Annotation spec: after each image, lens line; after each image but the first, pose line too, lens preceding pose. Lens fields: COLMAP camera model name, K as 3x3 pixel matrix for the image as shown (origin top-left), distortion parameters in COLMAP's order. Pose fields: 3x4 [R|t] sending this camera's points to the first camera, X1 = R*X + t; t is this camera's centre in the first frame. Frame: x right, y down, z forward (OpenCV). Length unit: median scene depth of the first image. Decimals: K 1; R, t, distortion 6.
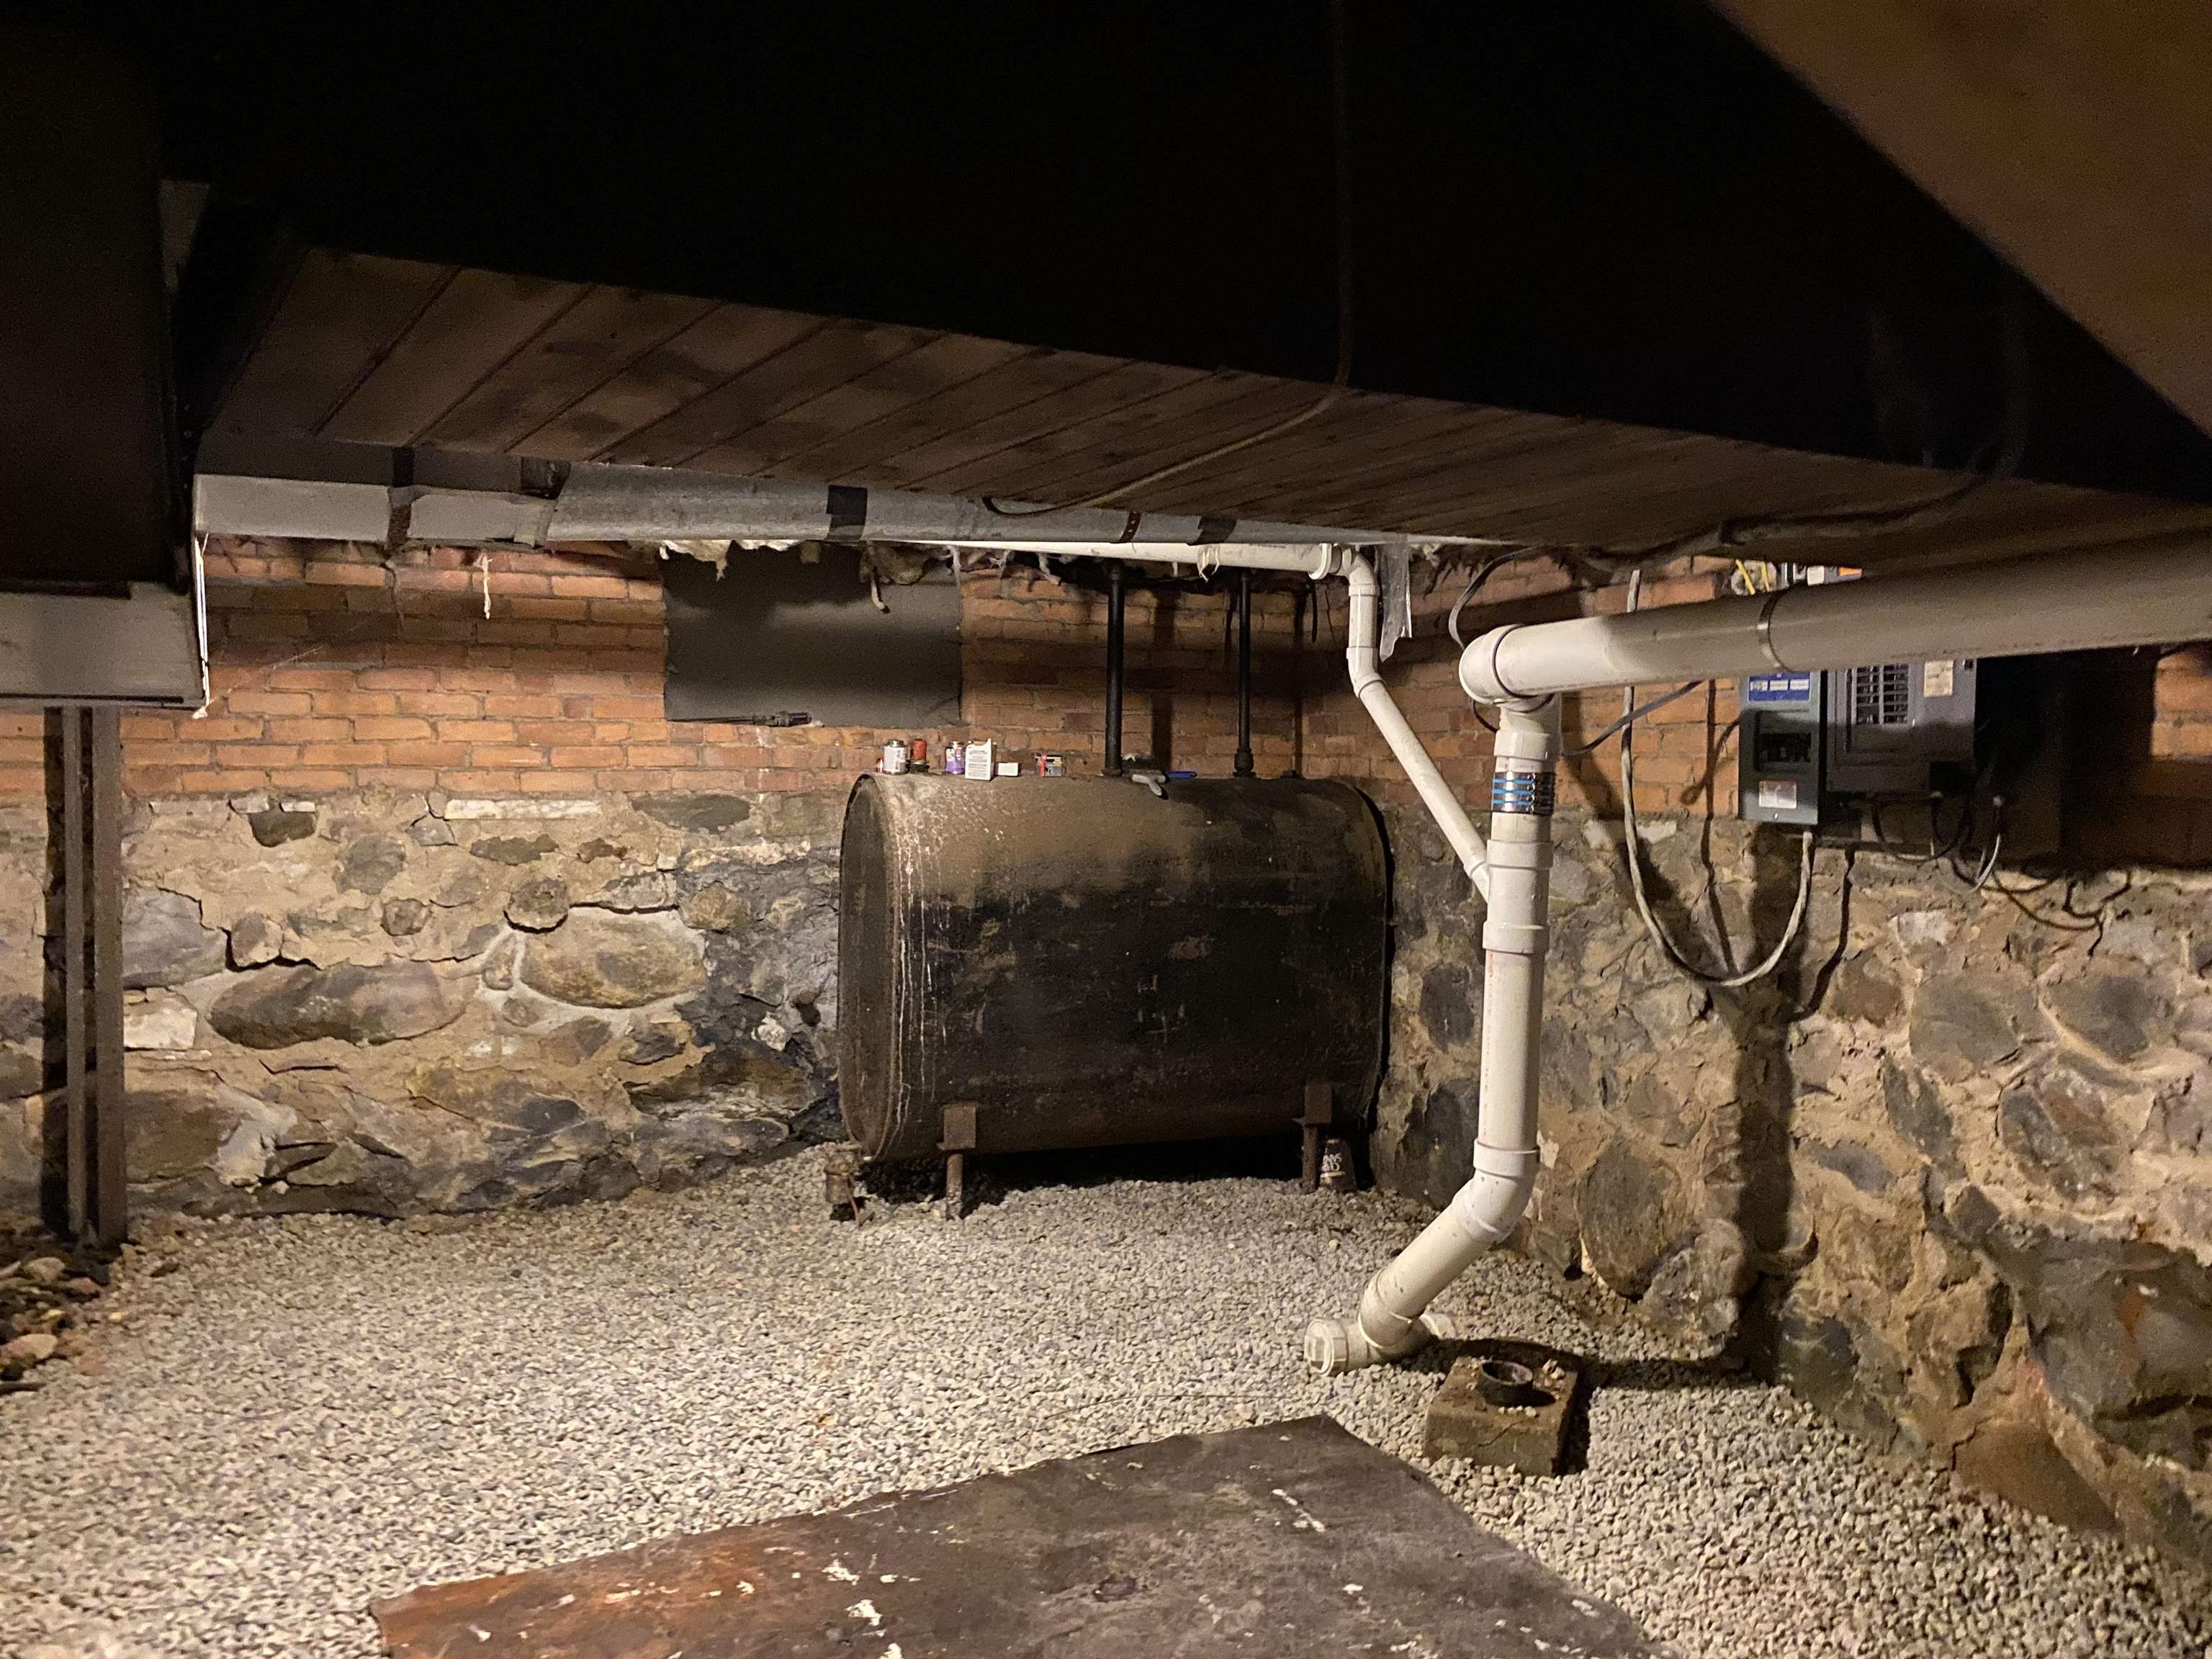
lens RADIAL K [[1676.3, 0, 1104.6], [0, 1676.3, 825.8], [0, 0, 1]] dist [0.001293, -0.002744]
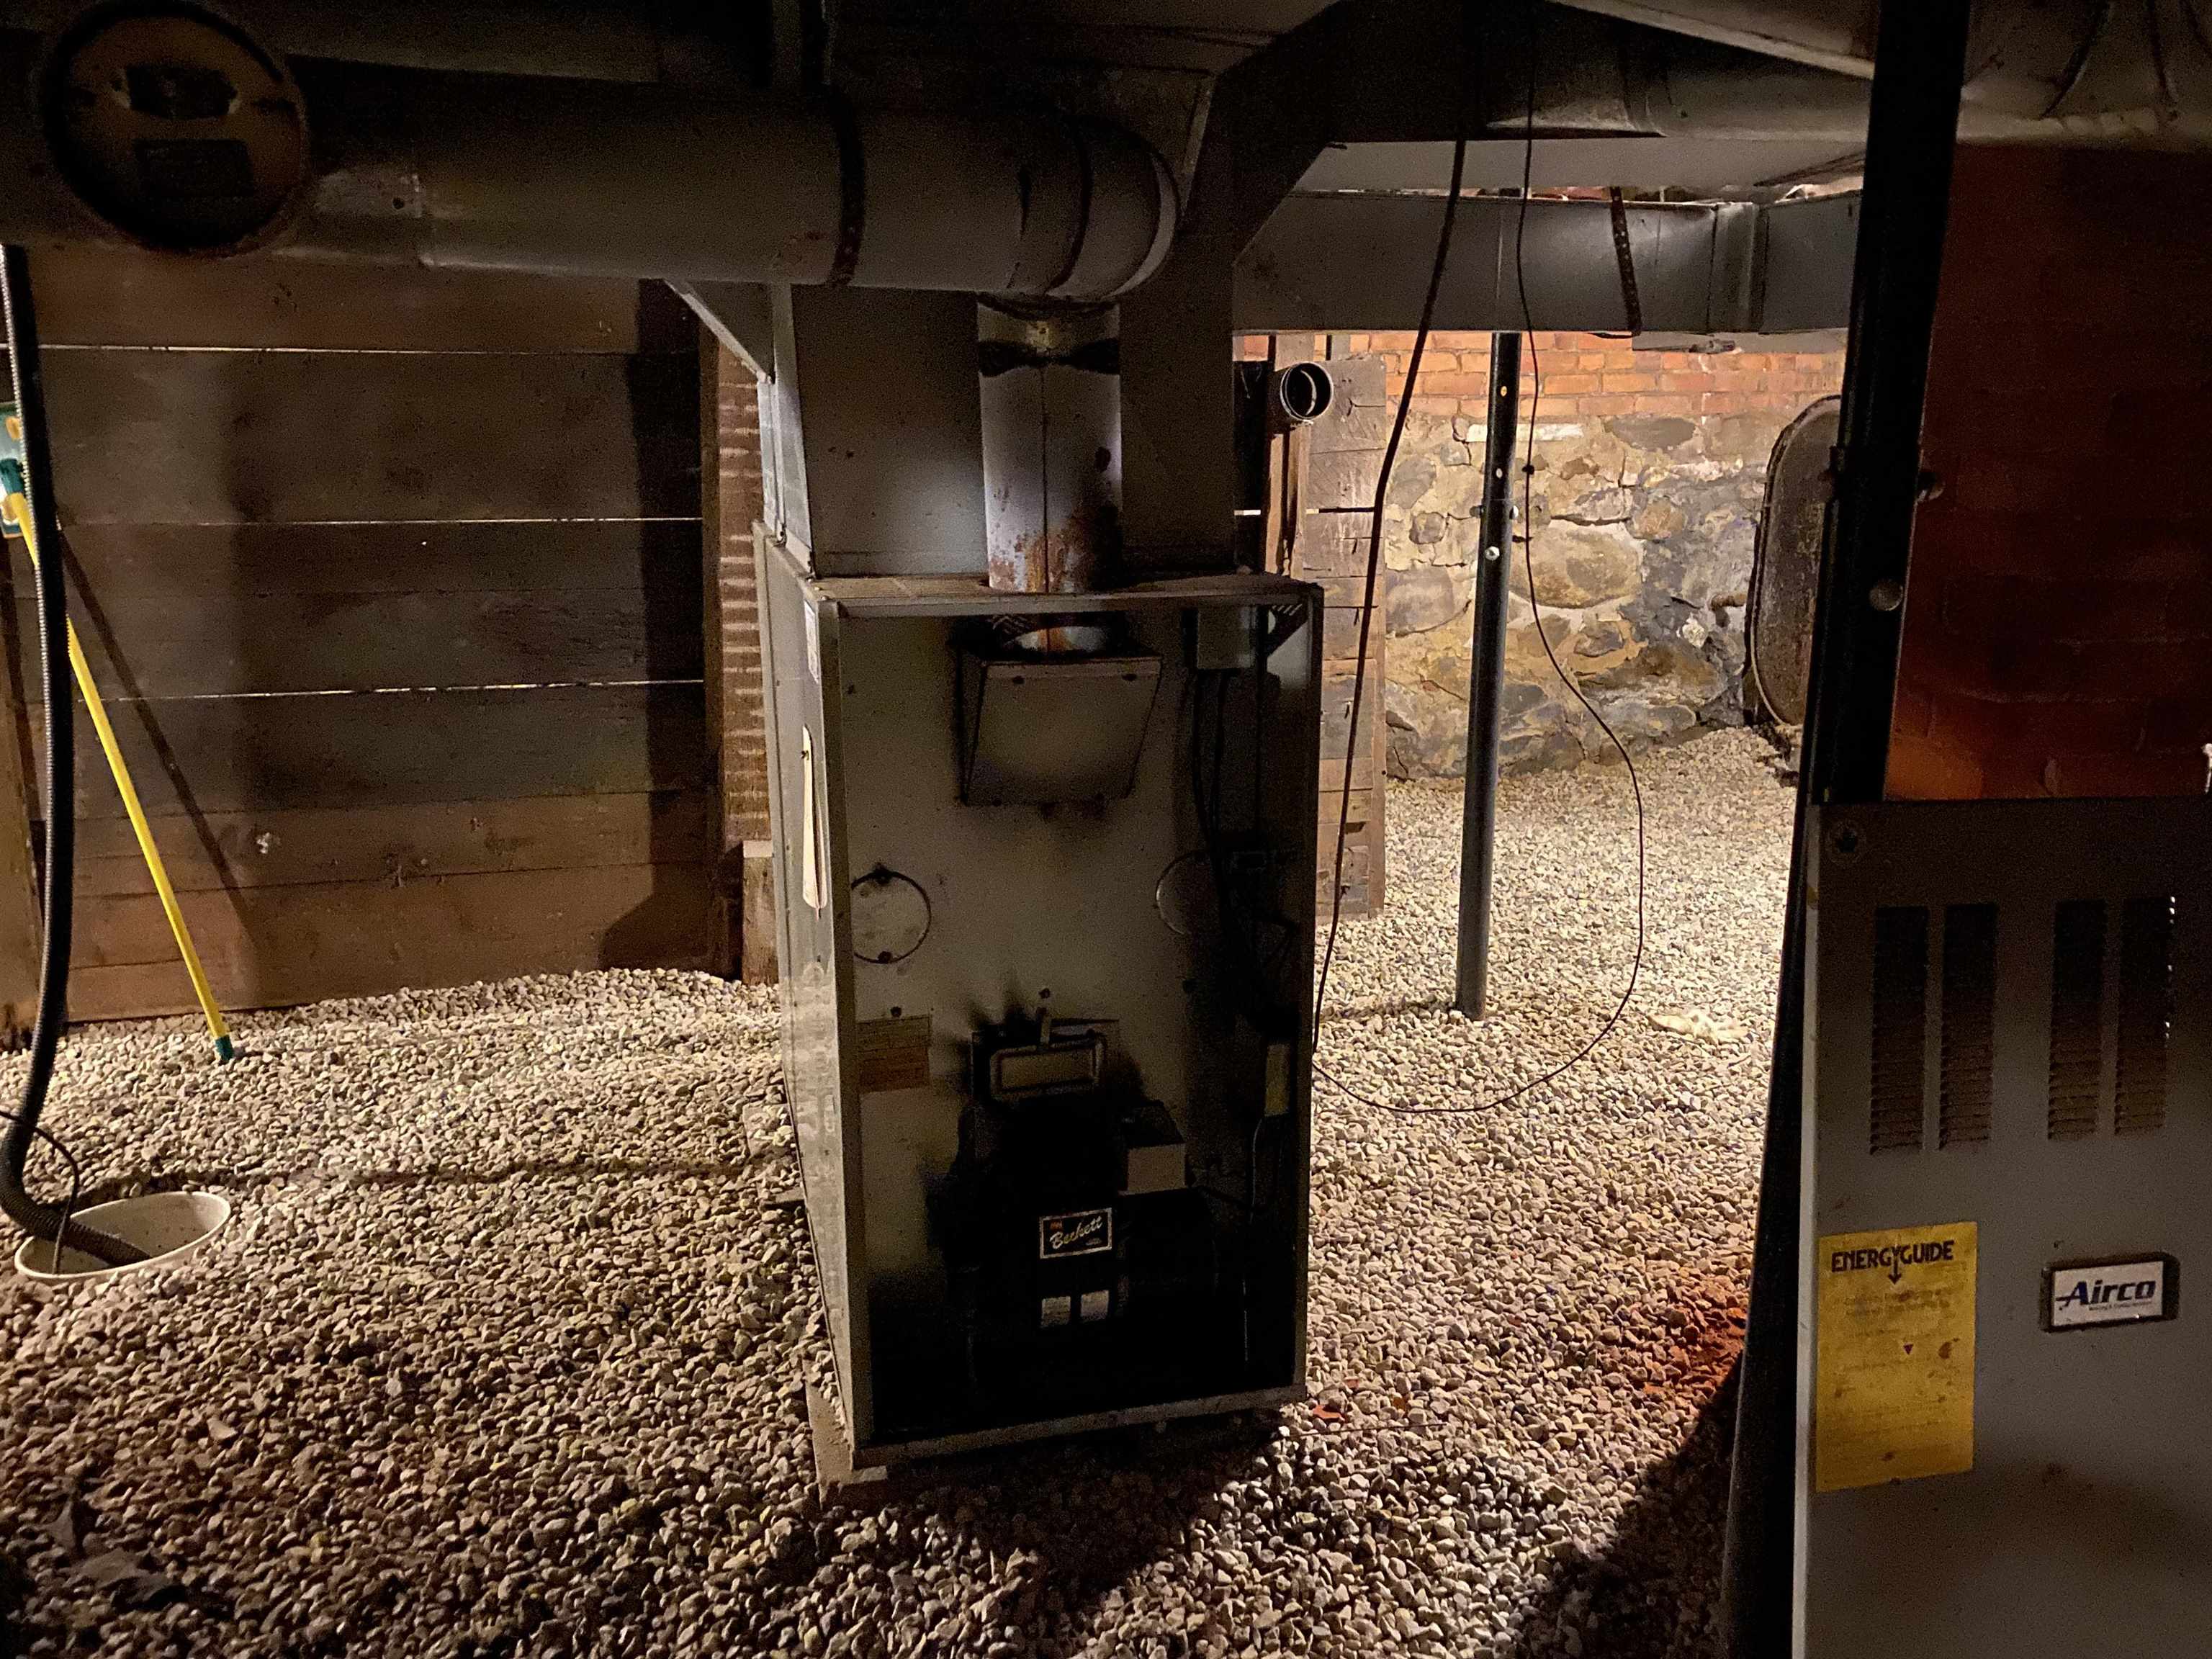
lens RADIAL K [[1676.3, 0, 1105.8], [0, 1676.3, 833.8], [0, 0, 1]] dist [0.001293, -0.002744]
pose [[0.984835, 0.024942, -0.171693, -0.416626], [0.011510, 0.978039, 0.208104, 0.016559], [0.173113, -0.206924, 0.962920, -0.213130]]
